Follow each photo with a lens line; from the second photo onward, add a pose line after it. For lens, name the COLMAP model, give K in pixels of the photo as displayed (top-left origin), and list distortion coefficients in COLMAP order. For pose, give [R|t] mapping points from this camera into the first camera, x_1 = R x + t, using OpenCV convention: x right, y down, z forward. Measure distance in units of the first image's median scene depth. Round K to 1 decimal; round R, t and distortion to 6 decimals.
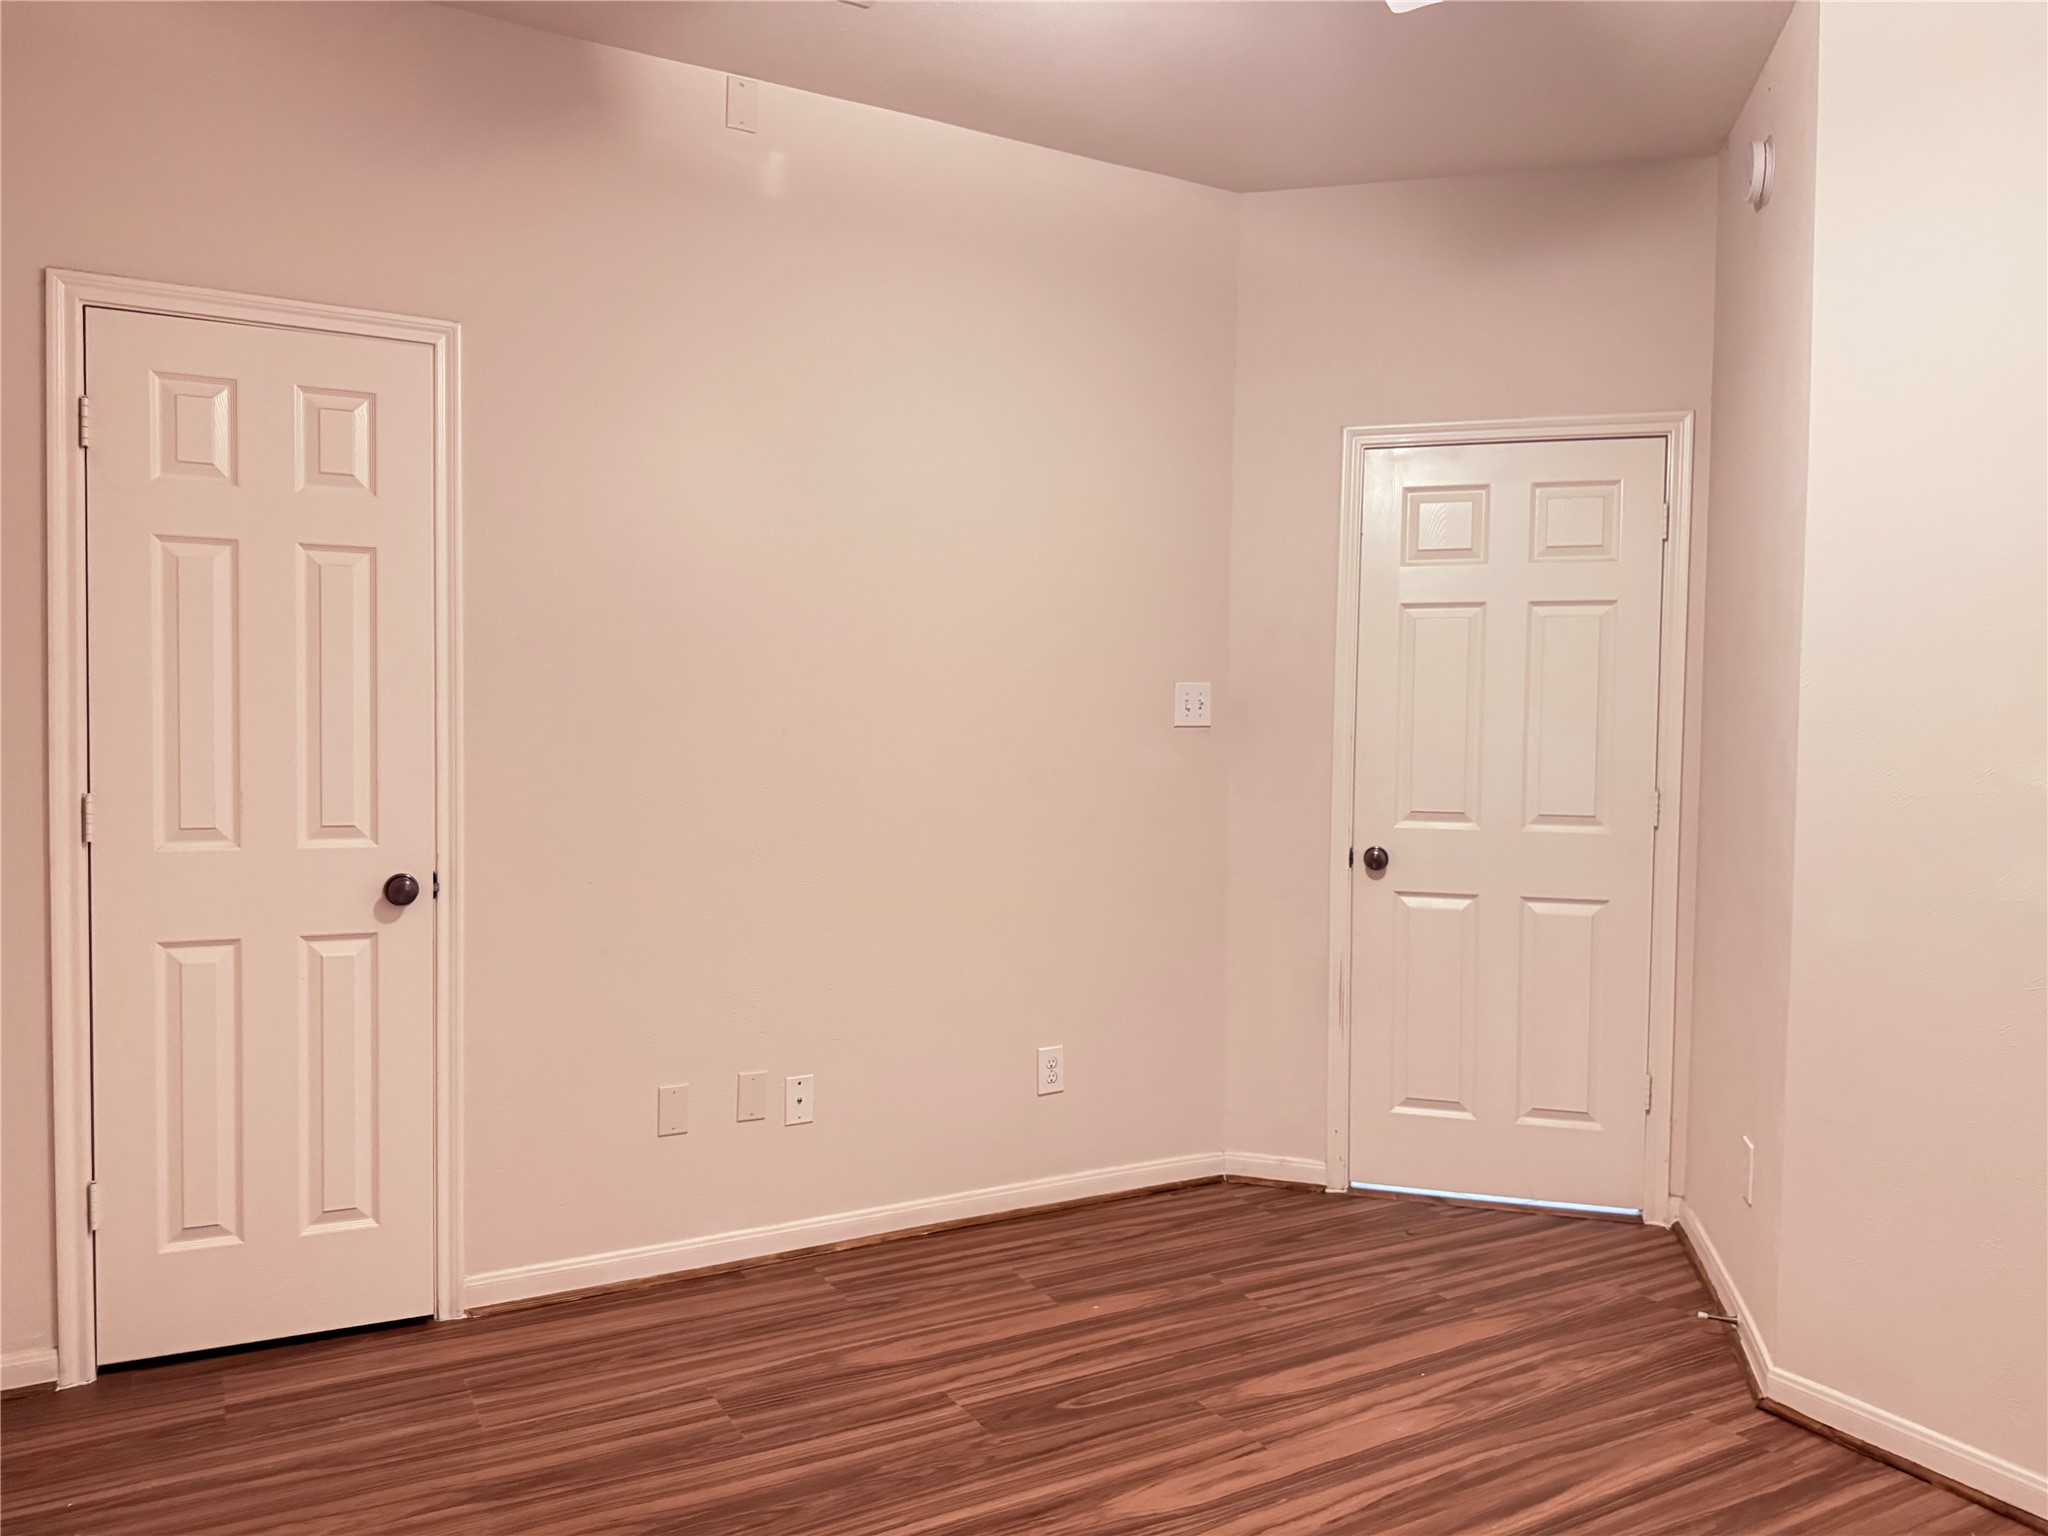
lens RADIAL K [[1457.1, 0, 1024.3], [0, 1457.1, 771.4], [0, 0, 1]] dist [-0.007389, -0.007199]
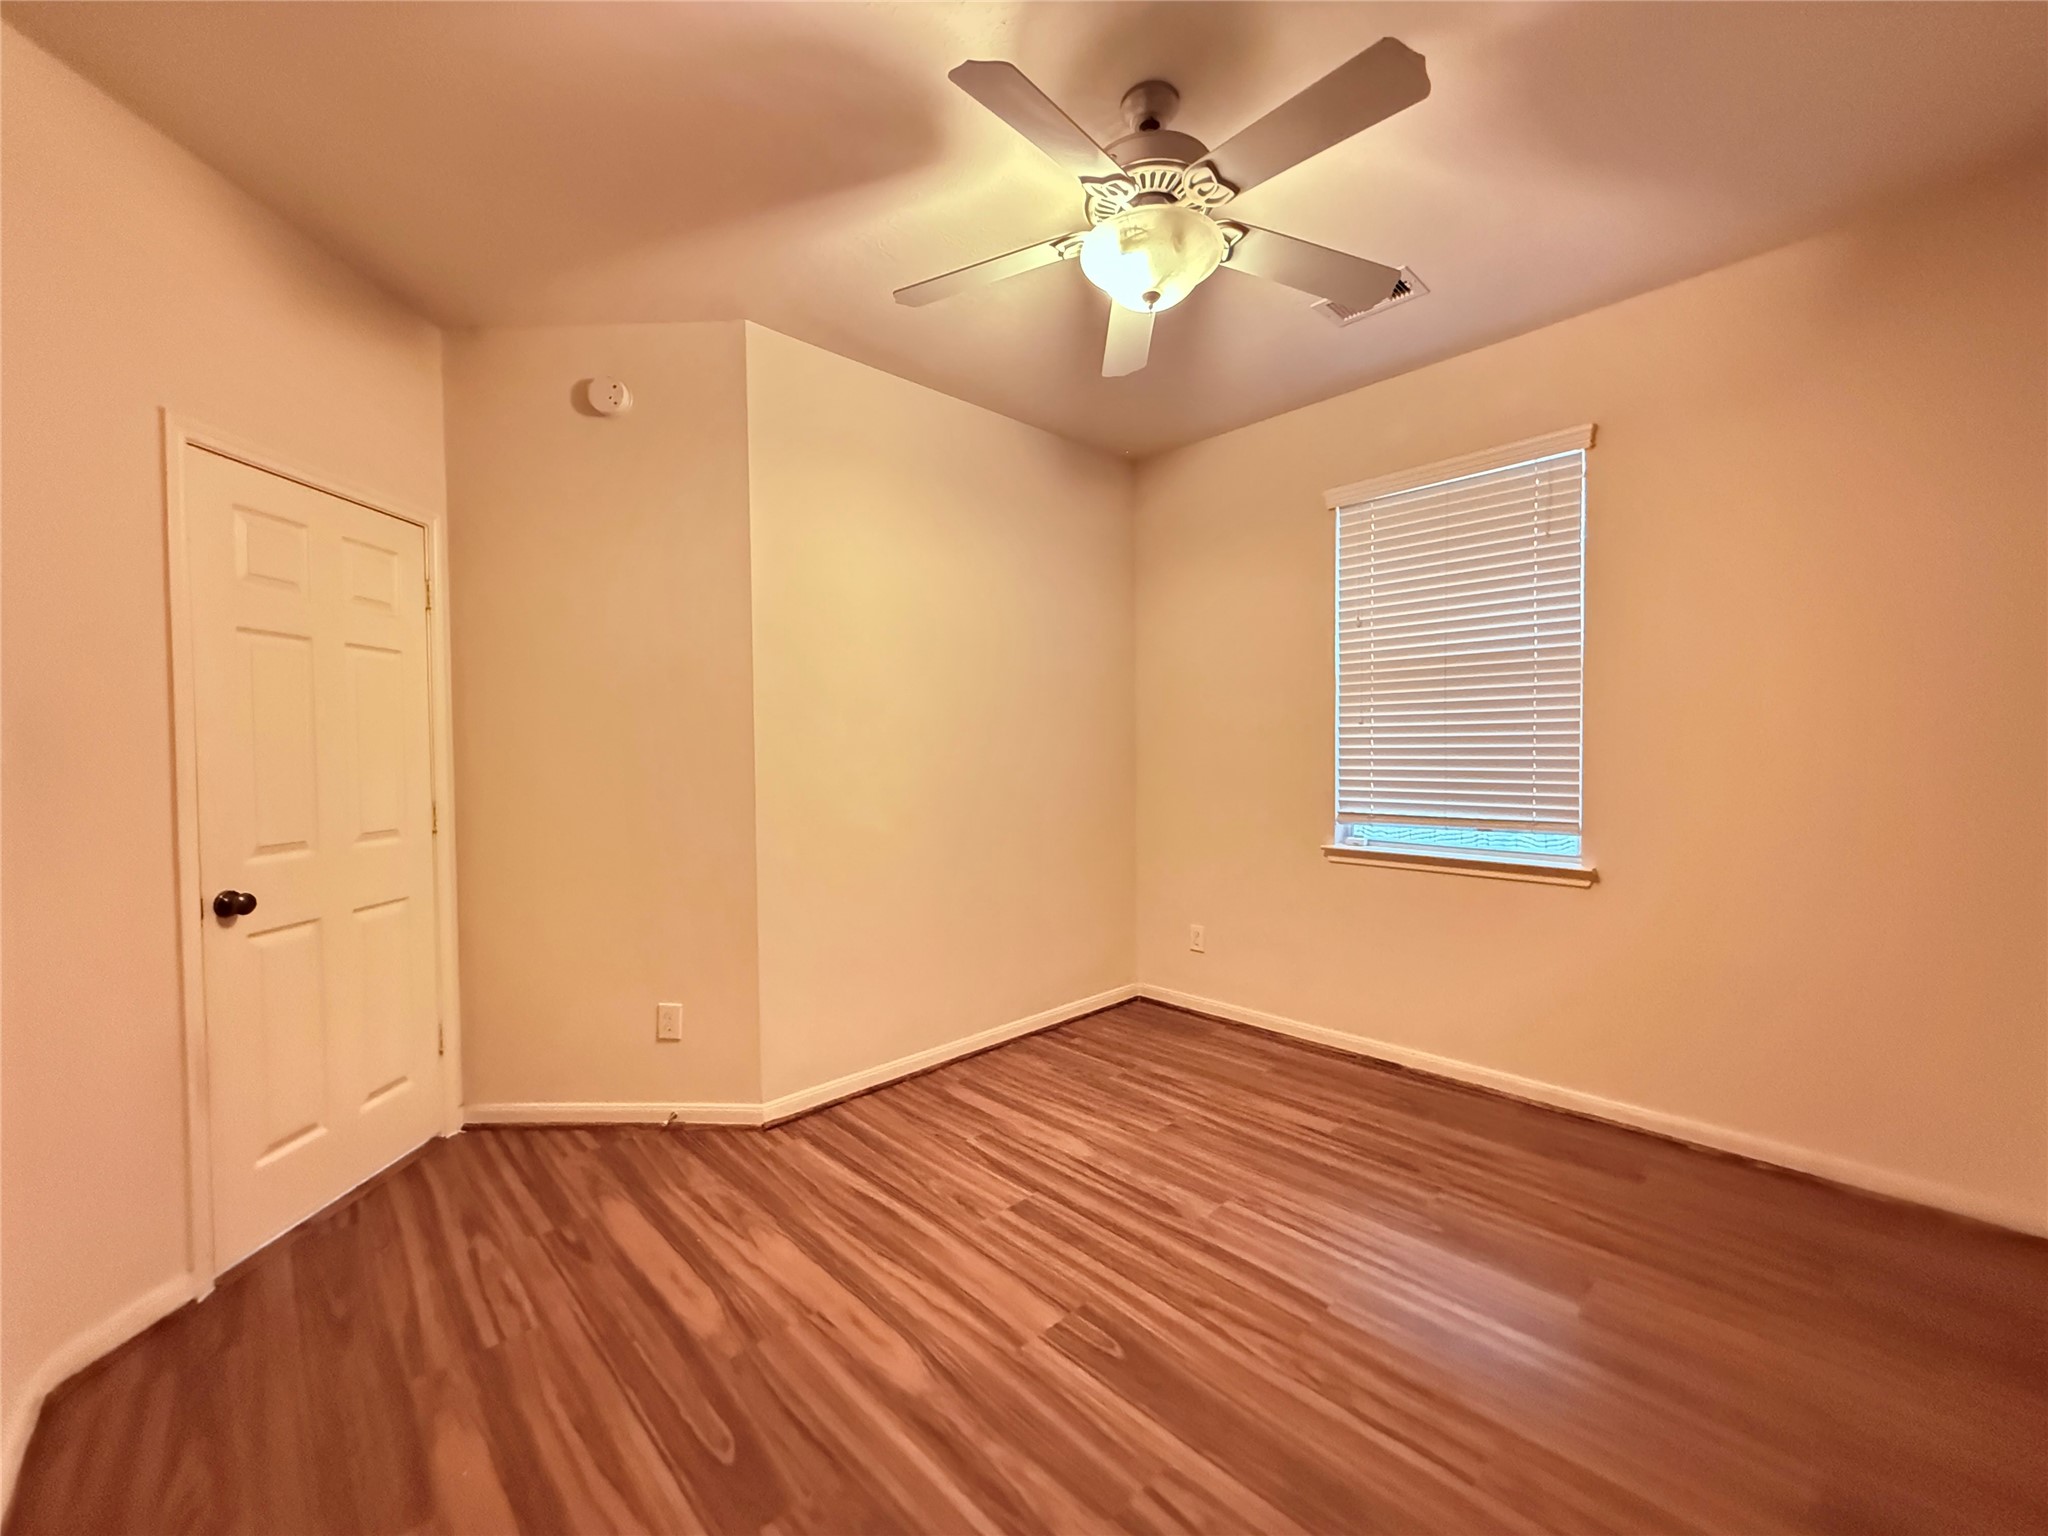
lens RADIAL K [[817.0, 0, 1020.3], [0, 817.0, 766.7], [0, 0, 1]] dist [-0.001796, 0.000661]
pose [[-0.248724, -0.030242, 0.968102, -0.484877], [0.041088, 0.998283, 0.041741, -0.034214], [-0.967703, 0.050160, -0.247054, 0.840232]]
